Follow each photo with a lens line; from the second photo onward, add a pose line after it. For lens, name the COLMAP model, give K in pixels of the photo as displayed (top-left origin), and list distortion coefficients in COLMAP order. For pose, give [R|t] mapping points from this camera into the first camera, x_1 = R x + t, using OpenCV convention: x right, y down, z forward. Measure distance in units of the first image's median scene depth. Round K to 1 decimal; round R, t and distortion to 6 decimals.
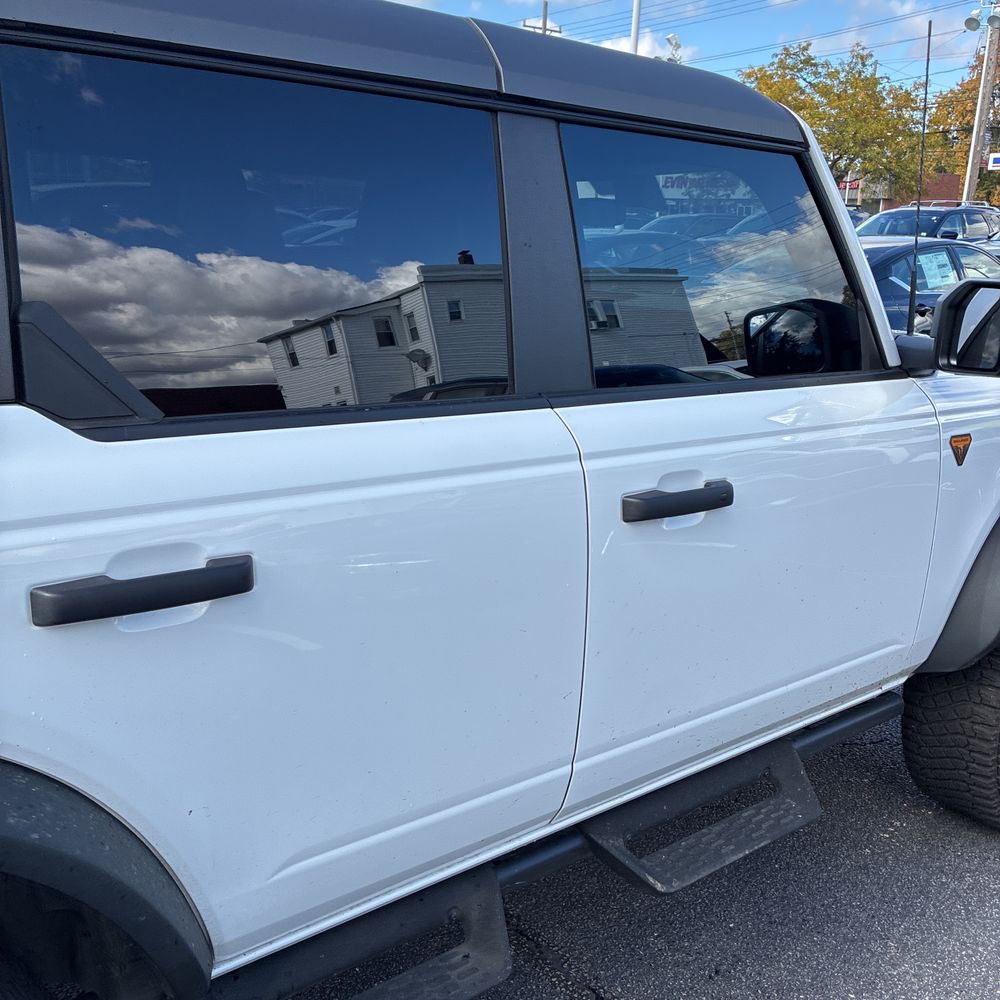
lens RADIAL K [[1013.3, 0, 498.8], [0, 1013.3, 492.8], [0, 0, 1]] dist [0.011142, 0.032613]
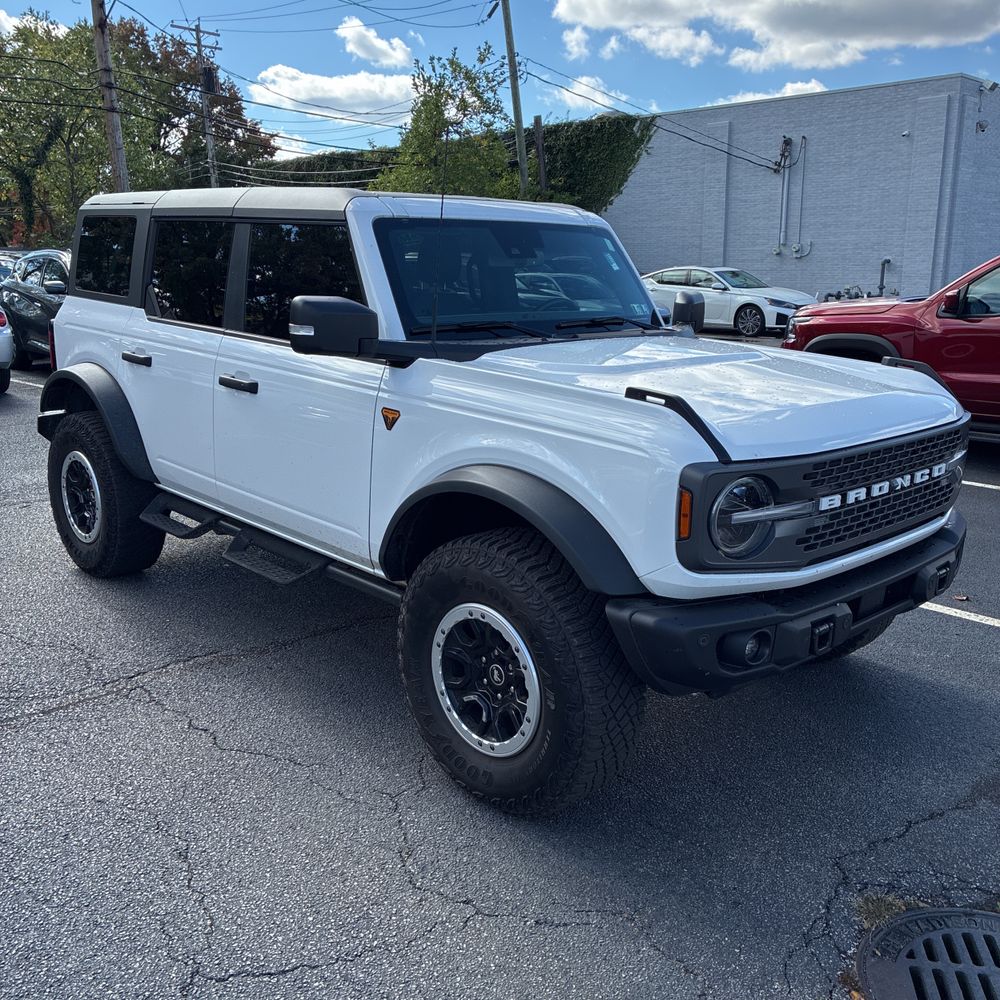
lens RADIAL K [[1029.7, 0, 496.7], [0, 1029.7, 442.7], [0, 0, 1]] dist [0.150200, -0.185447]
pose [[0.102248, 0.161543, -0.981555, 2.601807], [-0.264216, 0.955694, 0.129763, -0.331809], [0.959028, 0.246074, 0.140400, 1.252342]]
